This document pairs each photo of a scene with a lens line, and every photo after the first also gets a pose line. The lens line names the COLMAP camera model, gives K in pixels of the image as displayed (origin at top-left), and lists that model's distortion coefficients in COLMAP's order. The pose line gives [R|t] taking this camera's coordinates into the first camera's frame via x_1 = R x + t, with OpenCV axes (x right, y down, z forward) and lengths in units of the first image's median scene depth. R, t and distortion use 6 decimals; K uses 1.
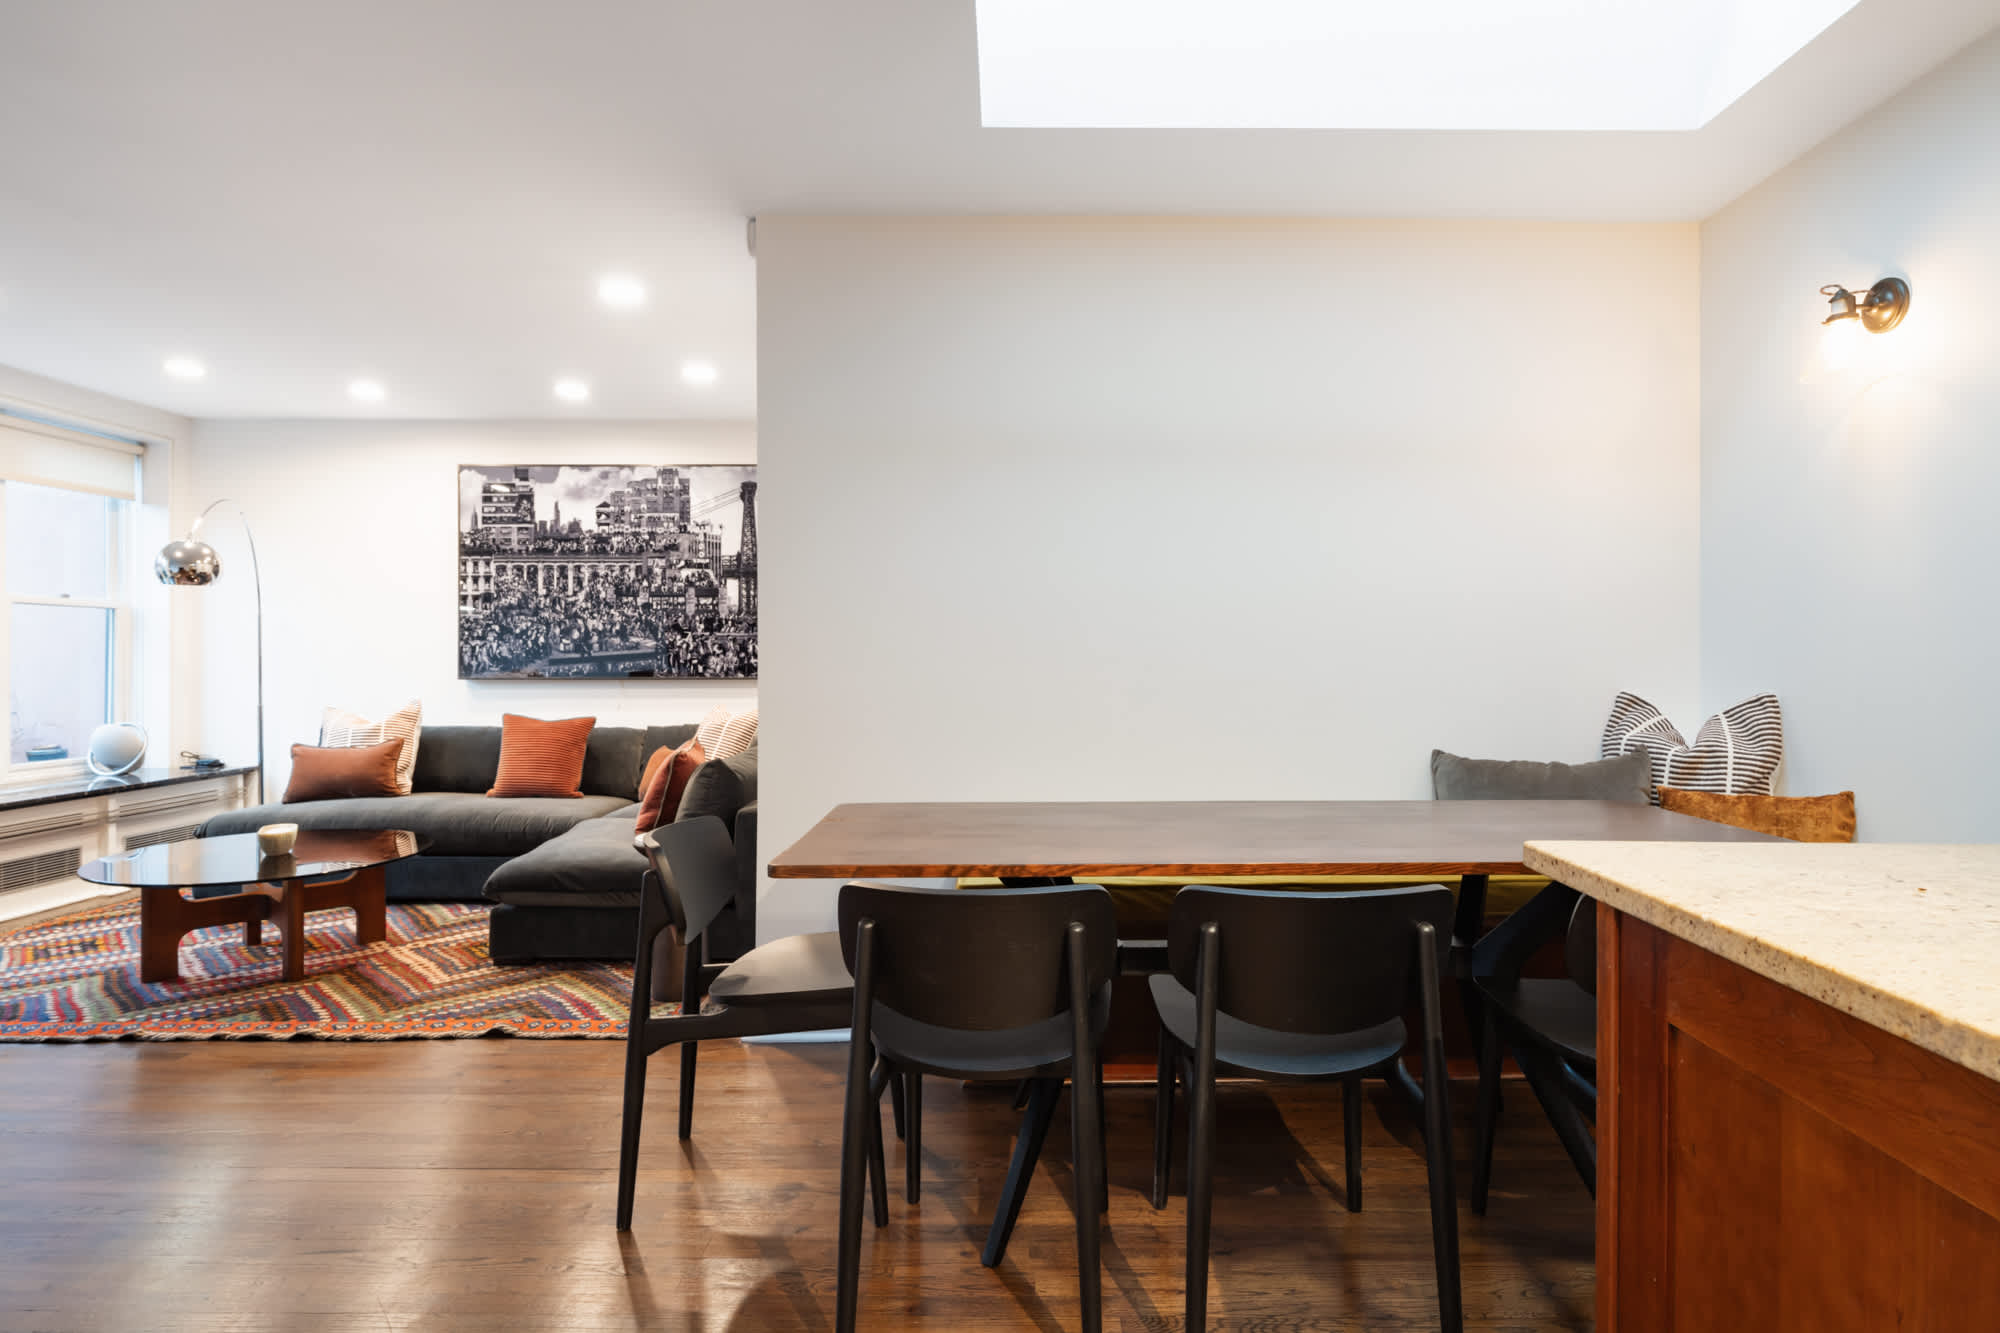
lens RADIAL K [[1043.8, 0, 1025.0], [0, 1043.8, 656.4], [0, 0, 1]] dist [-0.001781, -0.000421]
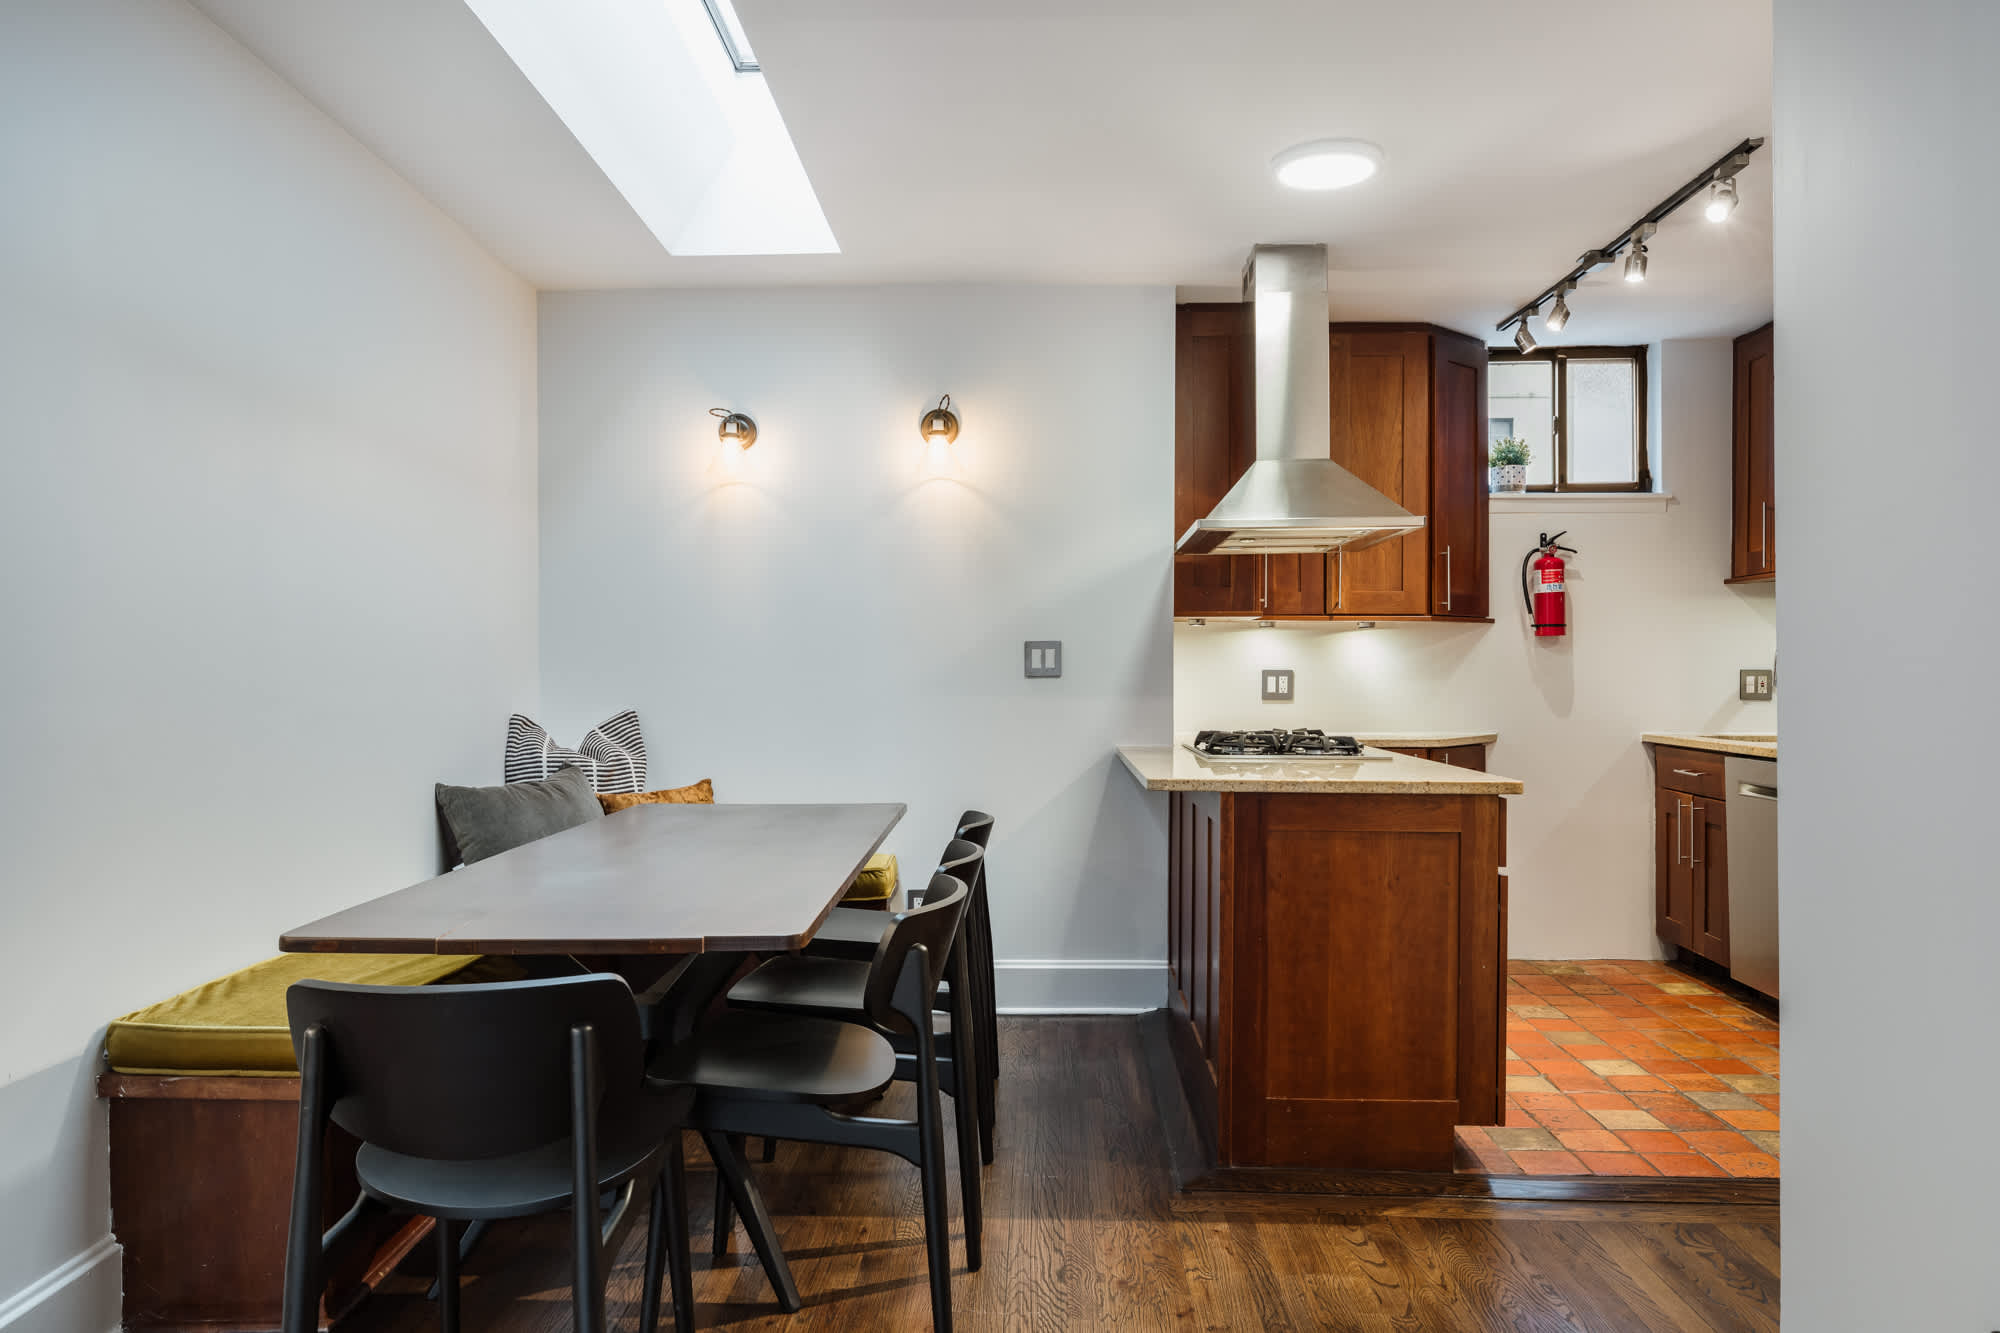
lens RADIAL K [[1354.2, 0, 1009.0], [0, 1354.2, 677.2], [0, 0, 1]] dist [0.007212, 0.001416]
pose [[0.012183, -0.002727, 0.999922, -0.437917], [0.002116, 0.999994, 0.002701, -0.003836], [-0.999924, 0.002083, 0.012188, 0.264972]]
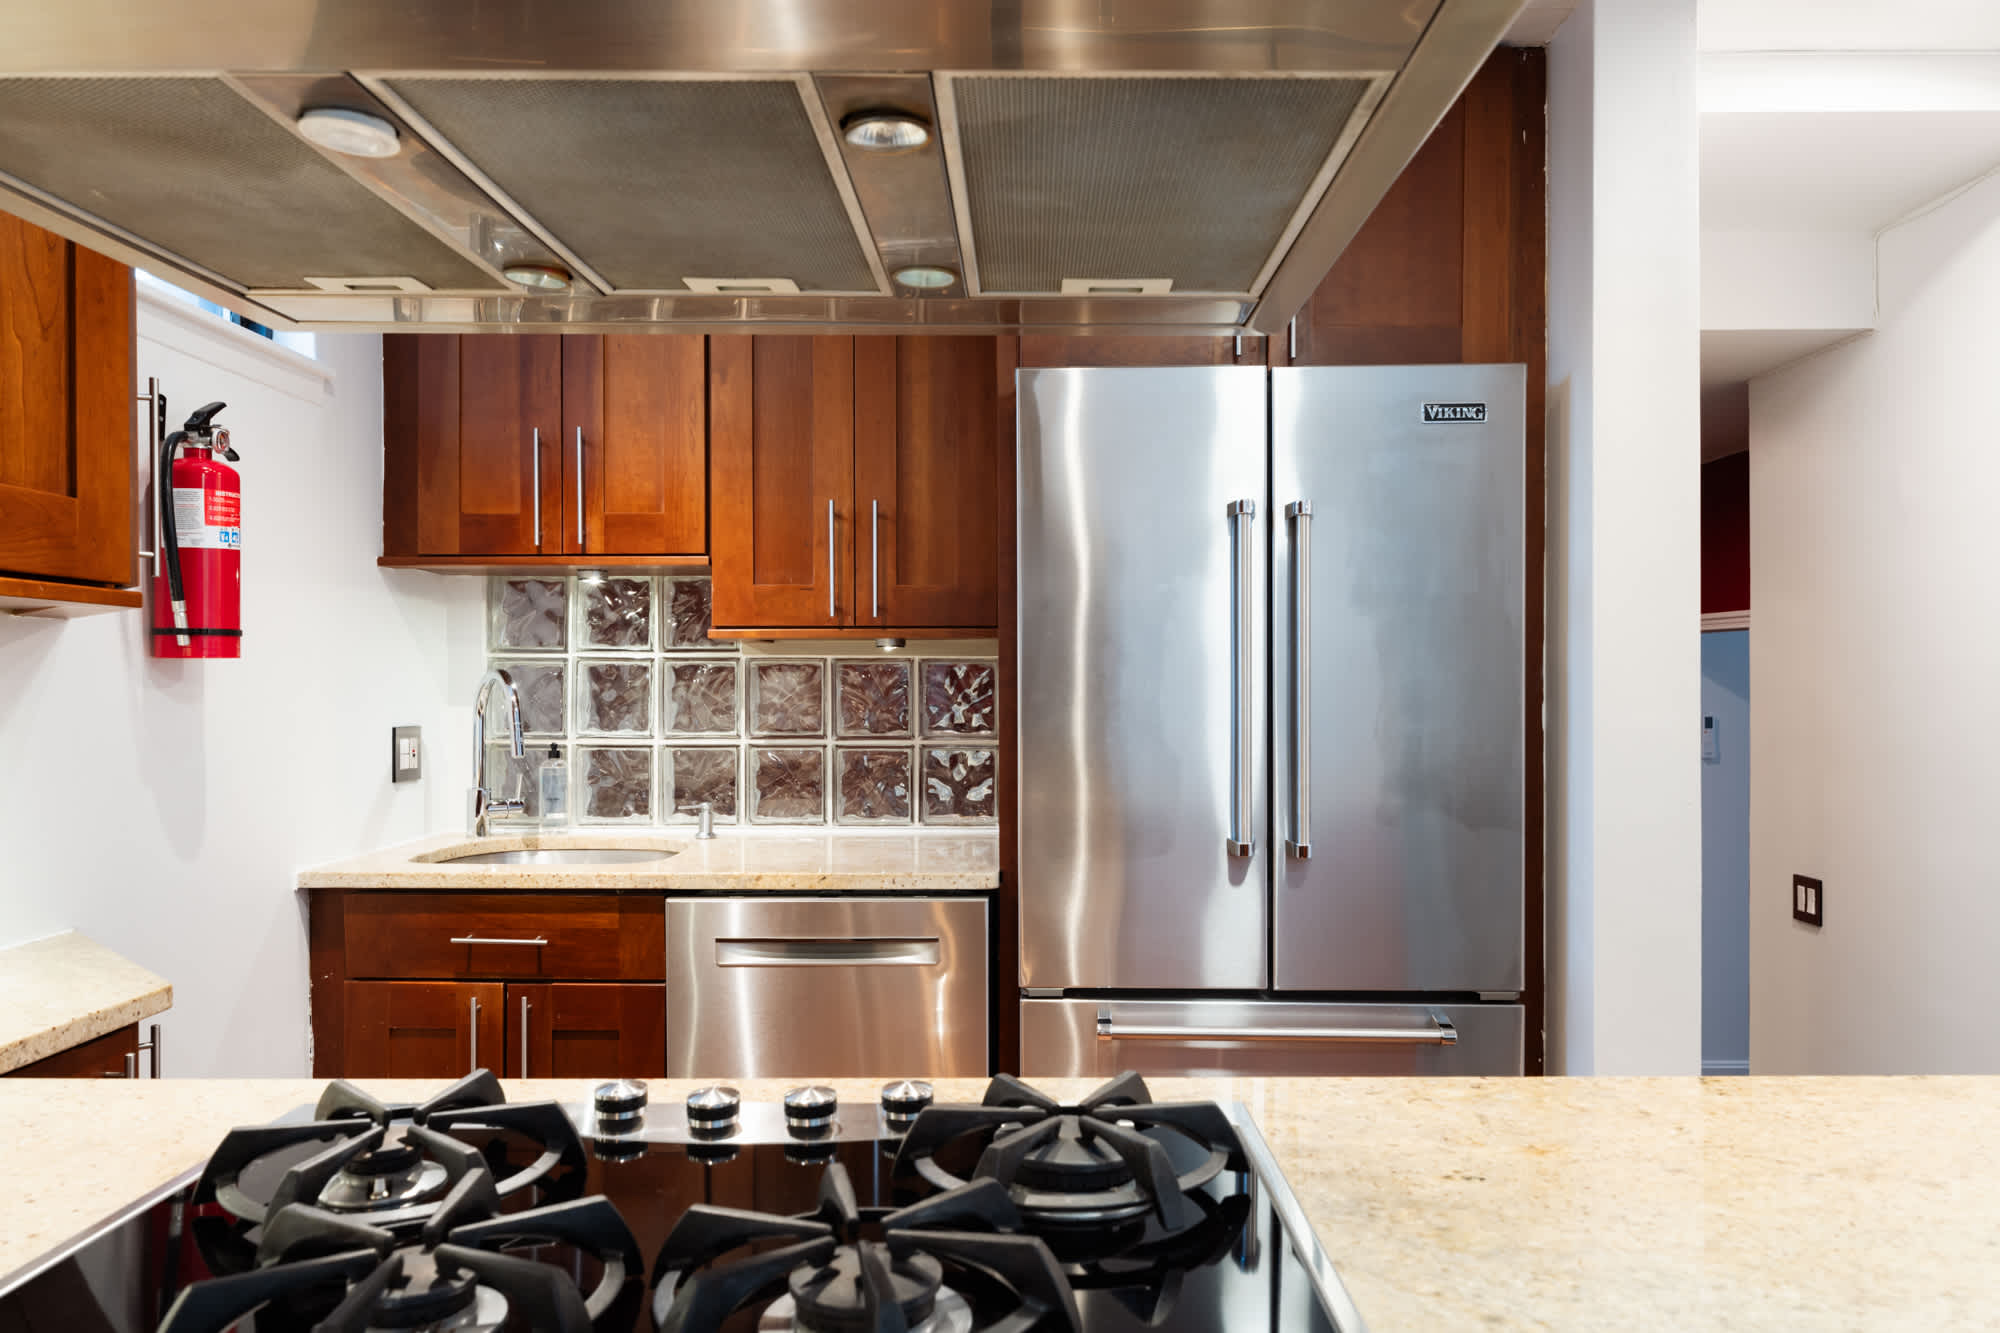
lens RADIAL K [[1354.2, 0, 1009.0], [0, 1354.2, 677.2], [0, 0, 1]] dist [0.007212, 0.001416]
pose [[-0.999808, 0.000472, -0.019578, 0.276424], [0.000502, 0.999999, -0.001513, -0.022782], [0.019577, -0.001523, -0.999807, 0.279437]]
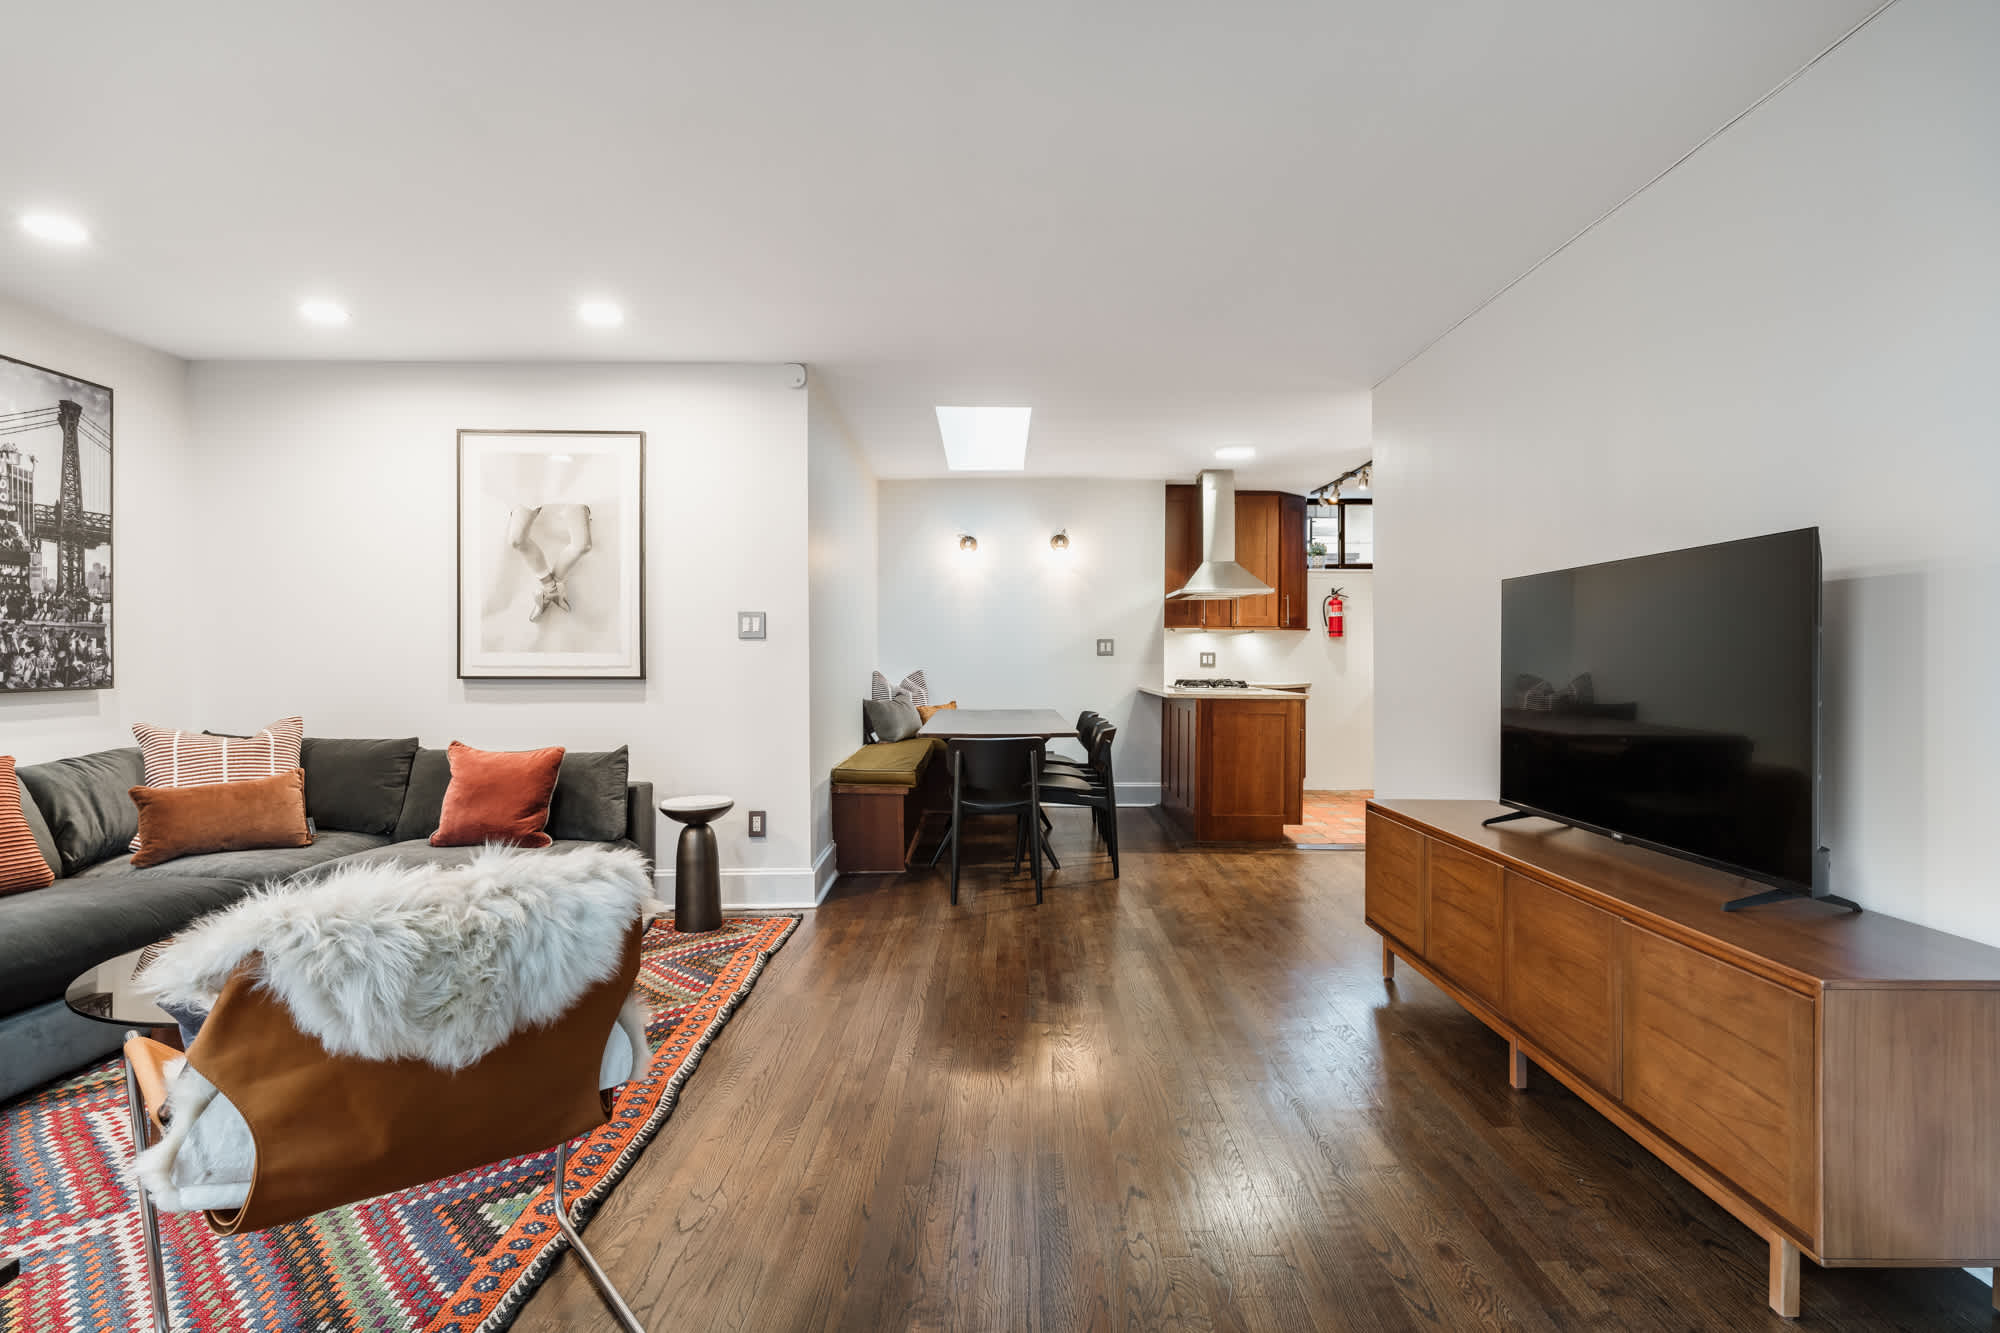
lens RADIAL K [[982.8, 0, 1014.8], [0, 982.8, 663.6], [0, 0, 1]] dist [0.001295, 0.000027]
pose [[-0.014458, -0.007743, 0.999866, -0.922943], [-0.000374, 0.999970, 0.007739, -0.000663], [-0.999895, -0.000262, -0.014460, 0.391713]]
